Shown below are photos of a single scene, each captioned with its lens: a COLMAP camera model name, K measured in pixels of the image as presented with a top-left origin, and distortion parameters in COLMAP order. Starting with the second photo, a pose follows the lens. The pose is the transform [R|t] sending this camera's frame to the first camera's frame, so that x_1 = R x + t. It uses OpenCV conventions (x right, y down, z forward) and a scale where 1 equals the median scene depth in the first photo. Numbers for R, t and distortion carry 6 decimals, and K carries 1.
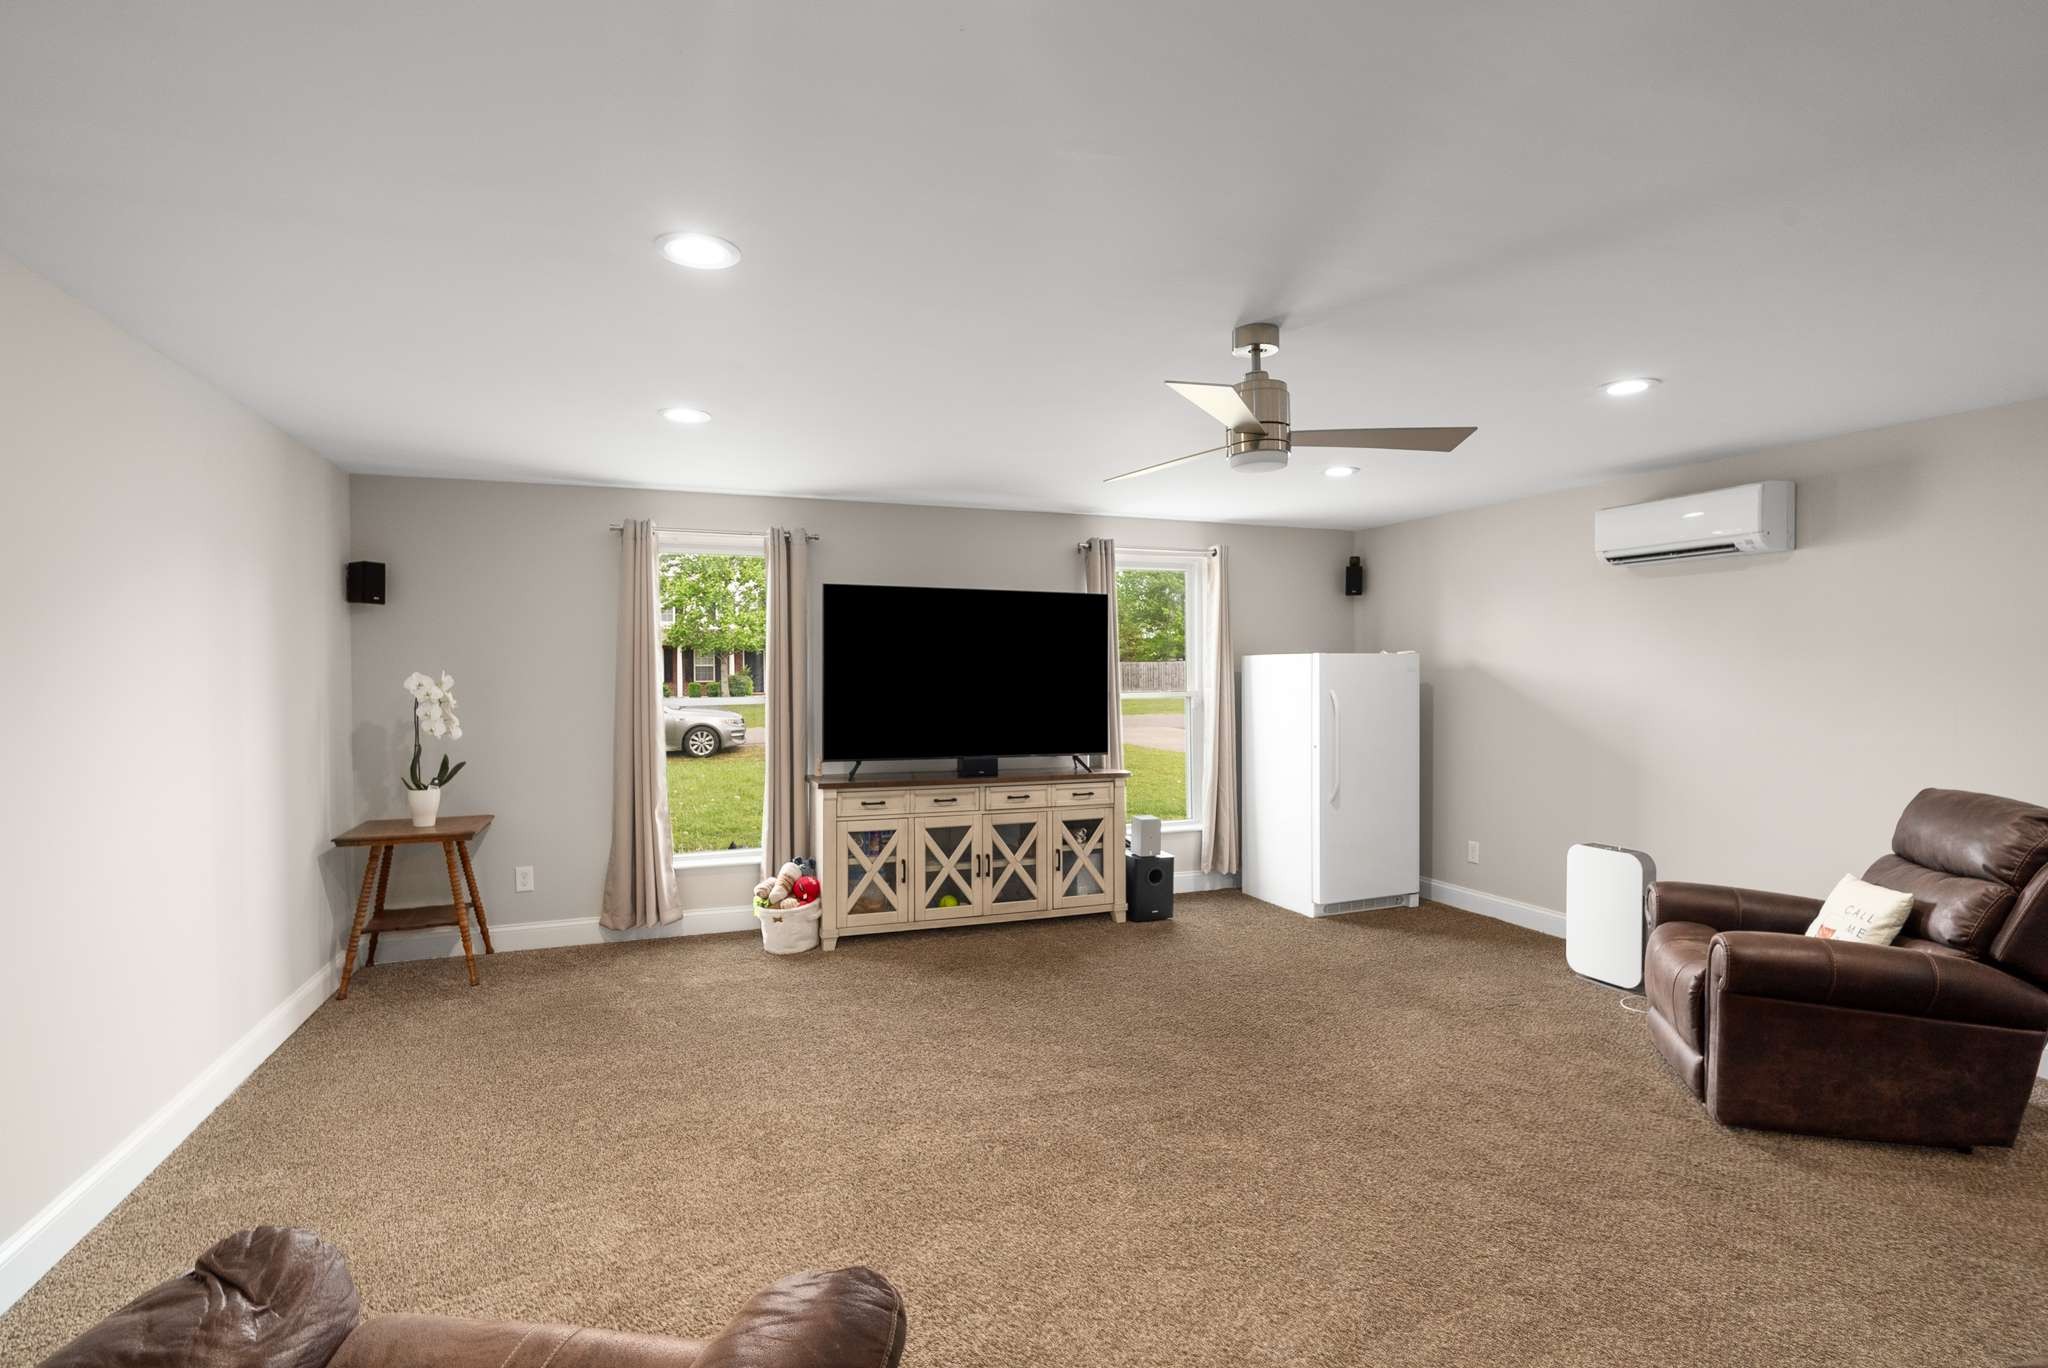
lens RADIAL K [[985.2, 0, 1034.3], [0, 985.2, 682.7], [0, 0, 1]] dist [-0.010374, 0.007679]
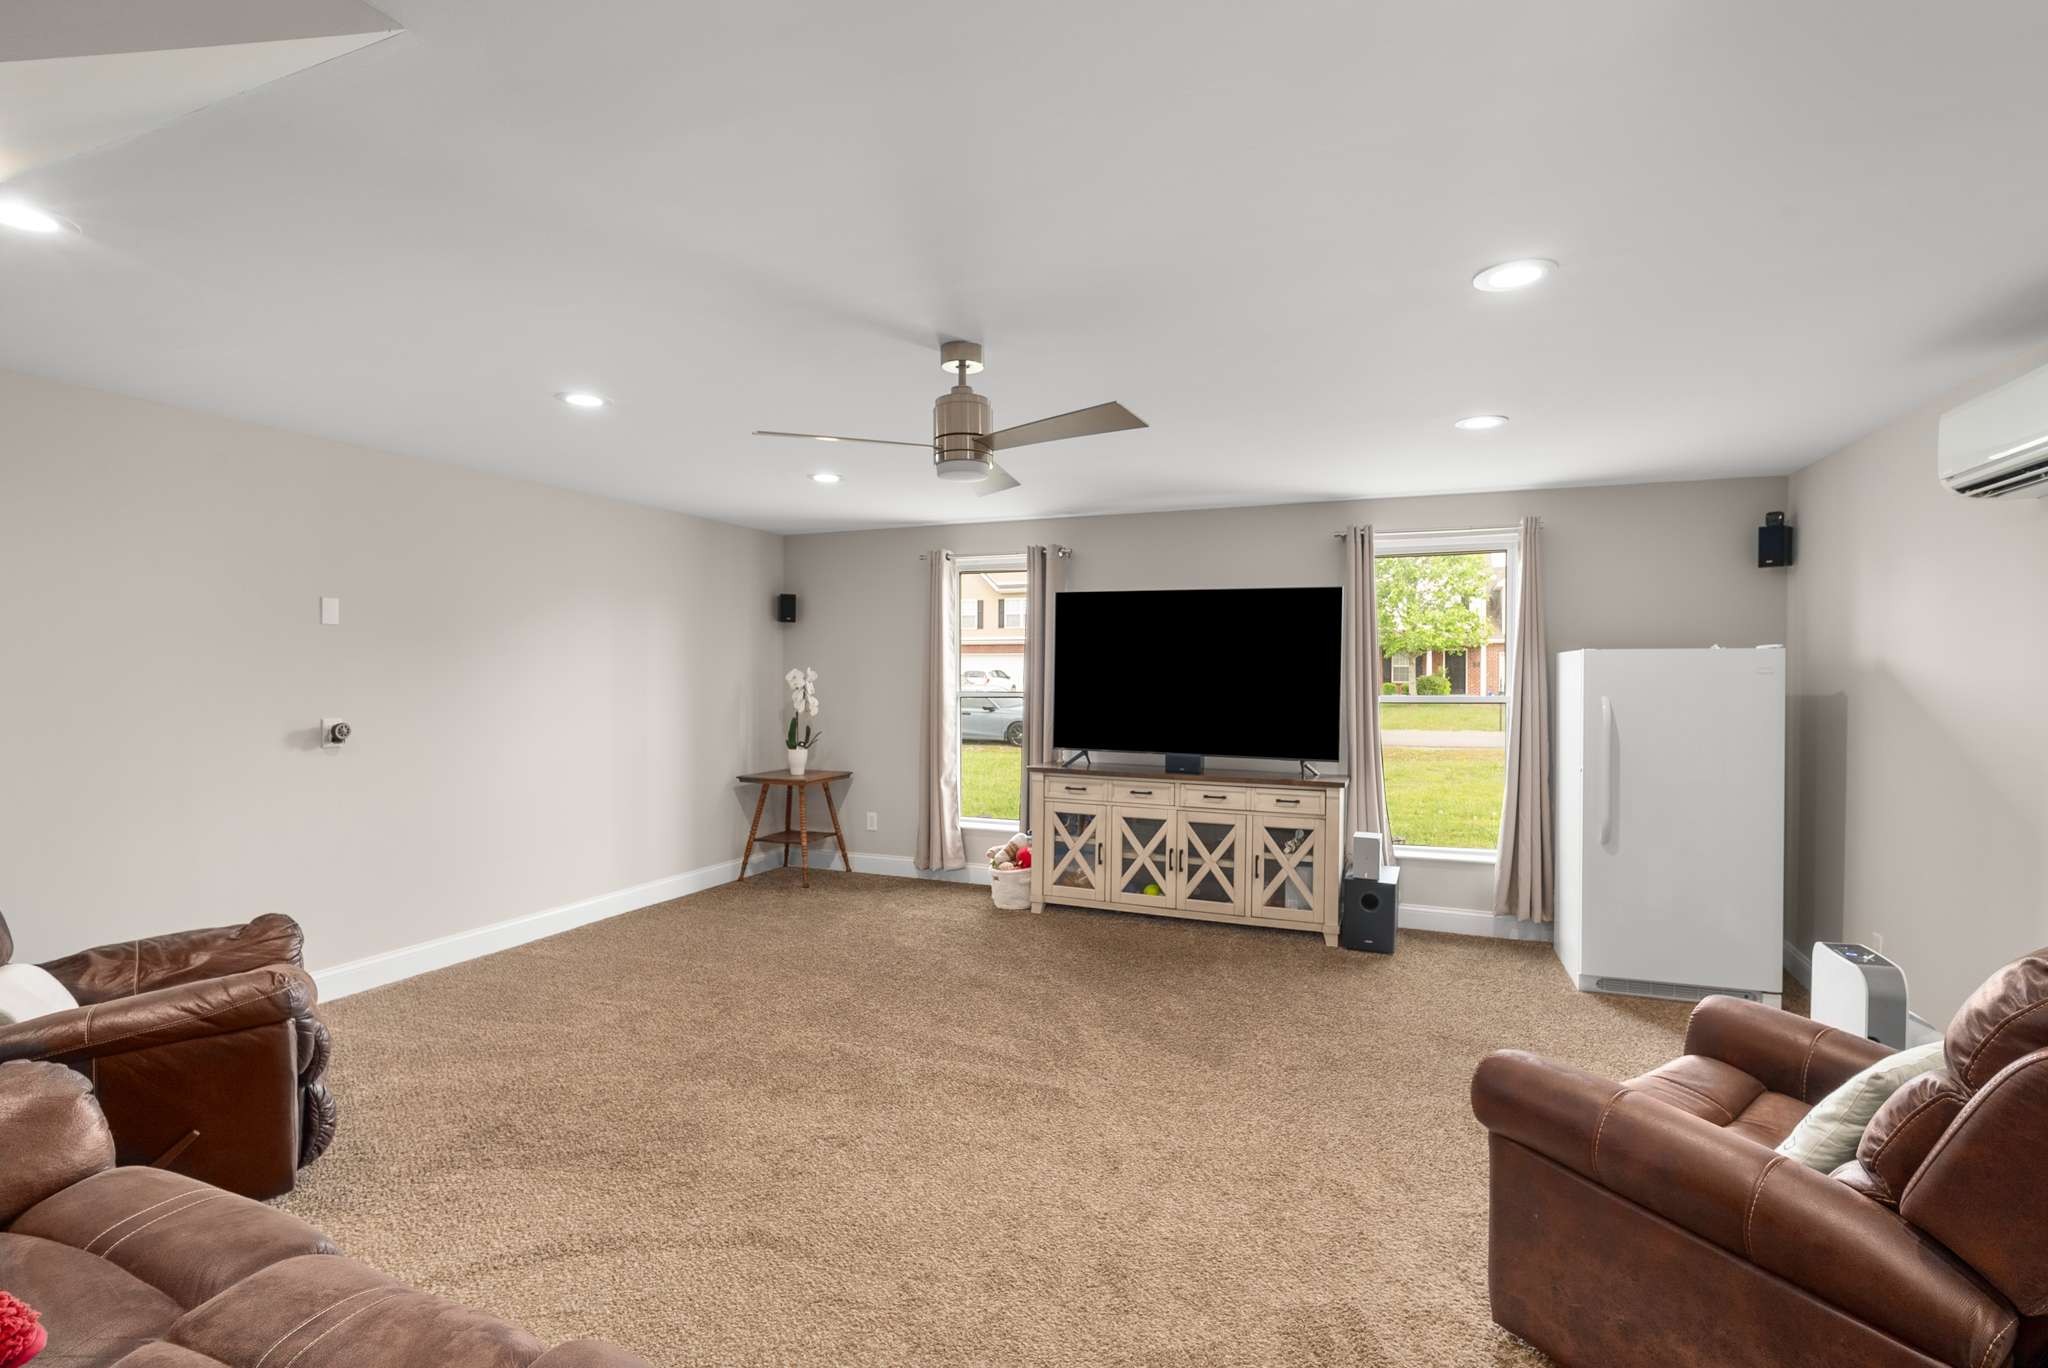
lens RADIAL K [[985.2, 0, 1036.1], [0, 985.2, 682.3], [0, 0, 1]] dist [-0.010374, 0.007679]
pose [[0.729770, 0.013377, -0.683561, 0.546764], [-0.014183, 0.999890, 0.004426, -0.001503], [0.683545, 0.006465, 0.729880, 0.154826]]
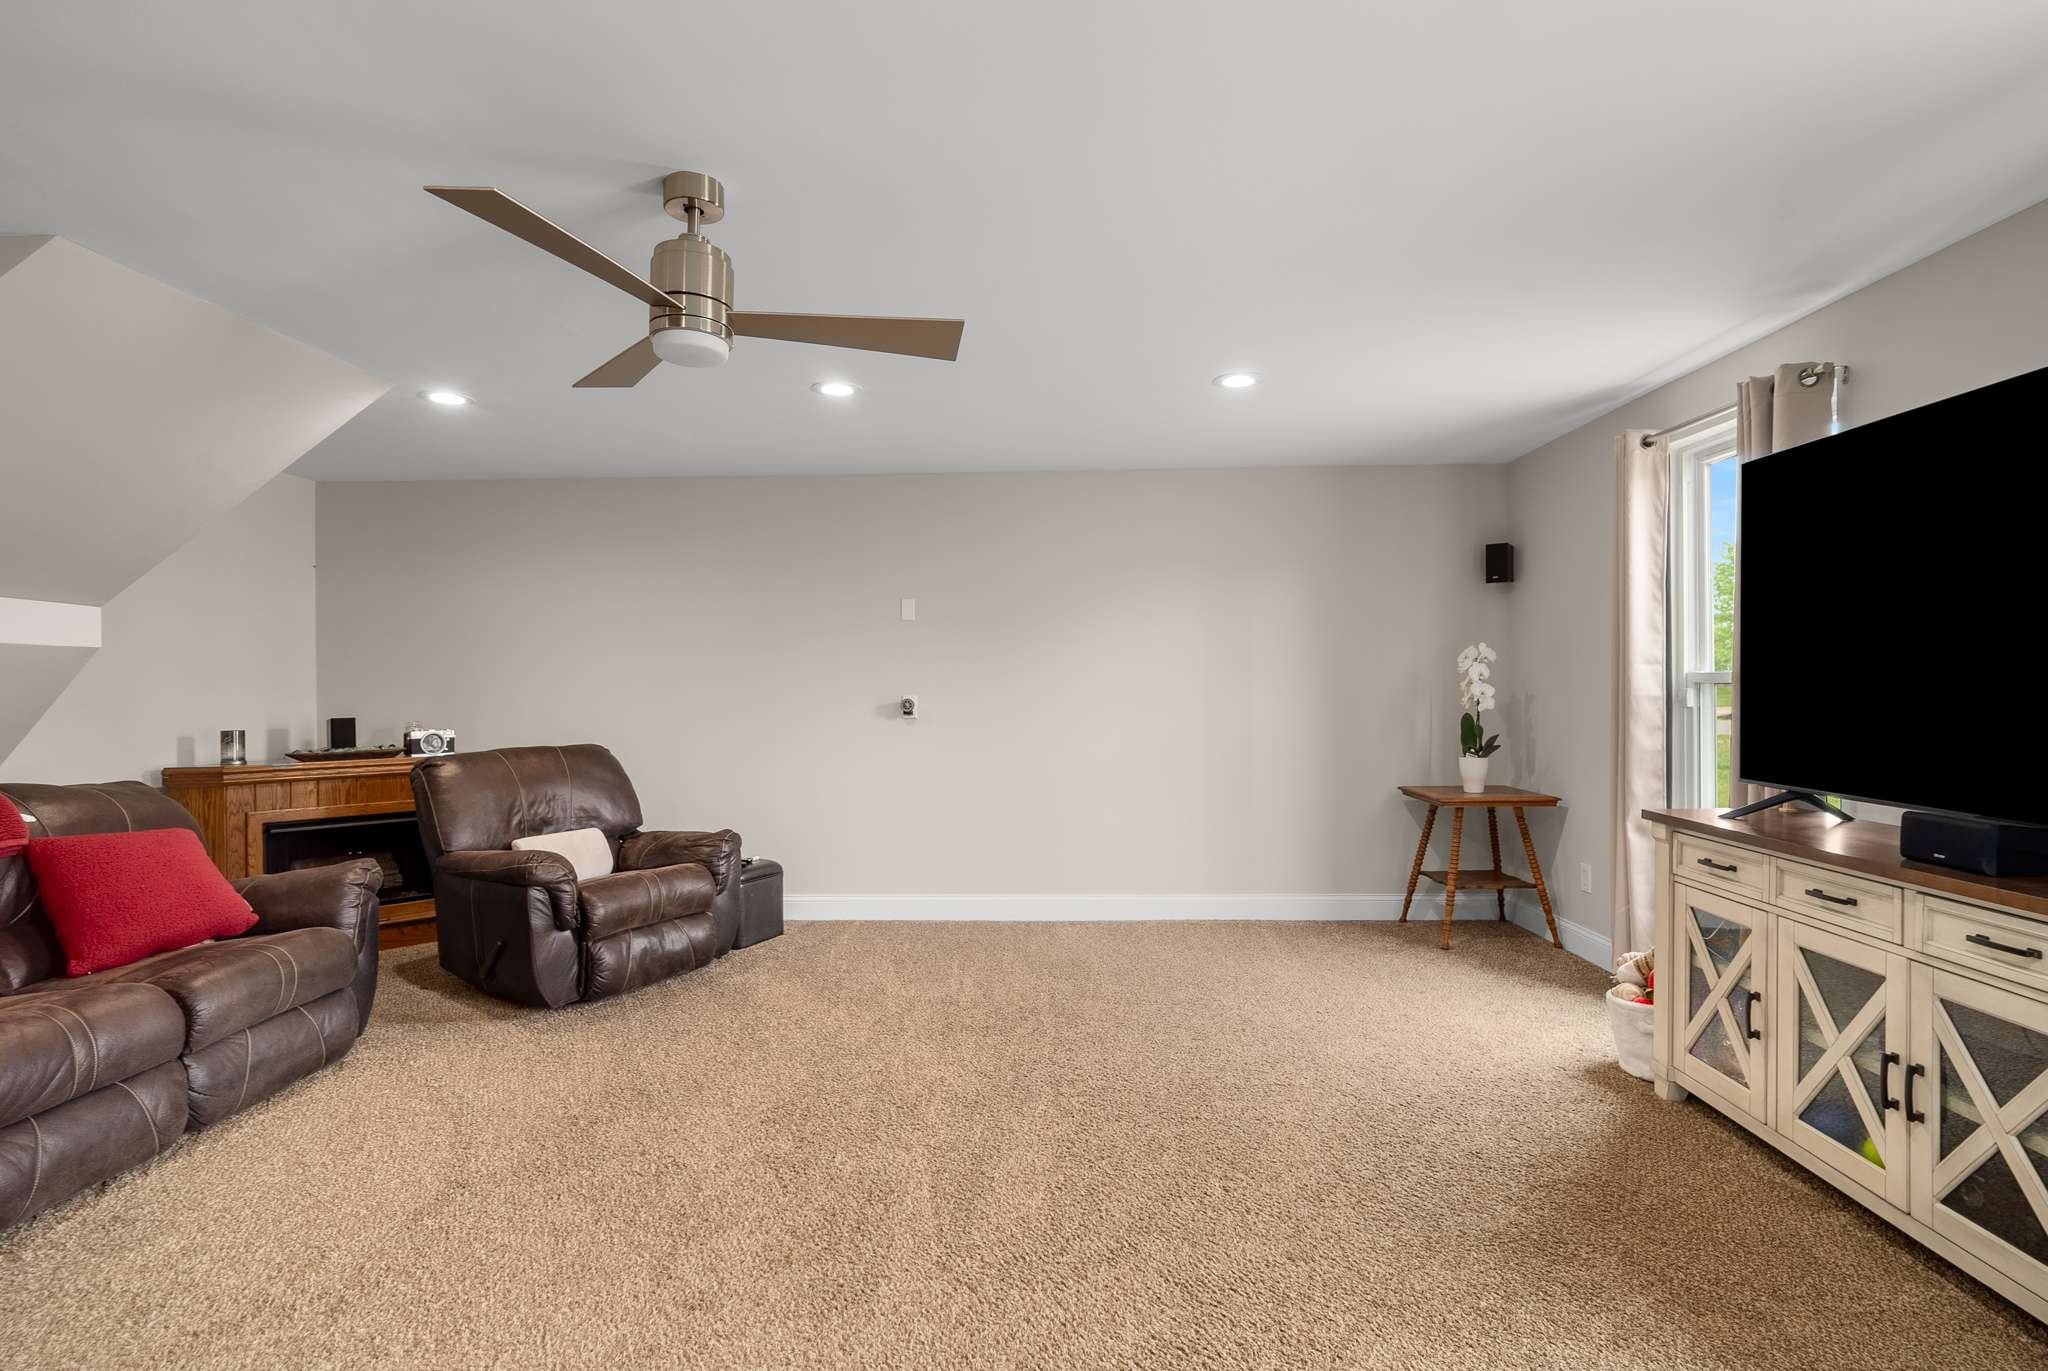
lens RADIAL K [[985.2, 0, 1009.9], [0, 985.2, 685.0], [0, 0, 1]] dist [-0.010374, 0.007679]
pose [[-0.401035, 0.005778, -0.916045, 0.460760], [-0.001292, 0.999976, 0.006872, 0.021844], [0.916062, 0.003939, -0.401017, 0.840576]]
